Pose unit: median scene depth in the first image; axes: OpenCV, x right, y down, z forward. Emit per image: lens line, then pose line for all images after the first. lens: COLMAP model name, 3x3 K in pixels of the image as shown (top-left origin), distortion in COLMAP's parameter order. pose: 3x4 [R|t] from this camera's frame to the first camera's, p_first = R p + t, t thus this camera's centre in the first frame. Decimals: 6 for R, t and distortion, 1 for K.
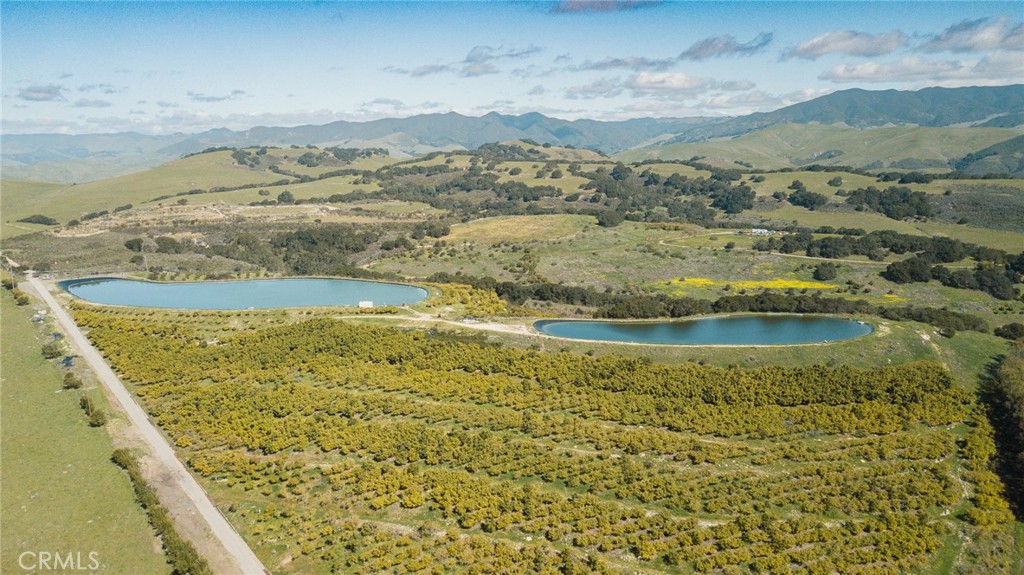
lens RADIAL K [[781.0, 0, 512.0], [0, 781.0, 285.6], [0, 0, 1]] dist [0.025681, -0.023839]
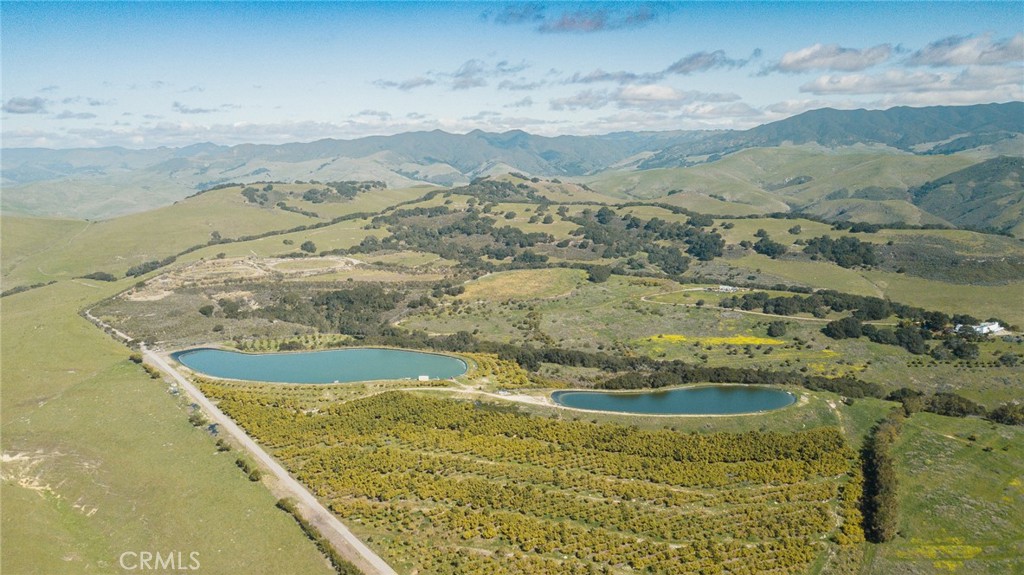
lens RADIAL K [[781.0, 0, 513.5], [0, 781.0, 290.0], [0, 0, 1]] dist [0.025681, -0.023839]
pose [[0.999650, -0.005526, 0.025869, -0.068778], [0.005604, 0.999980, -0.002908, -0.124493], [-0.025852, 0.003052, 0.999661, -0.341599]]
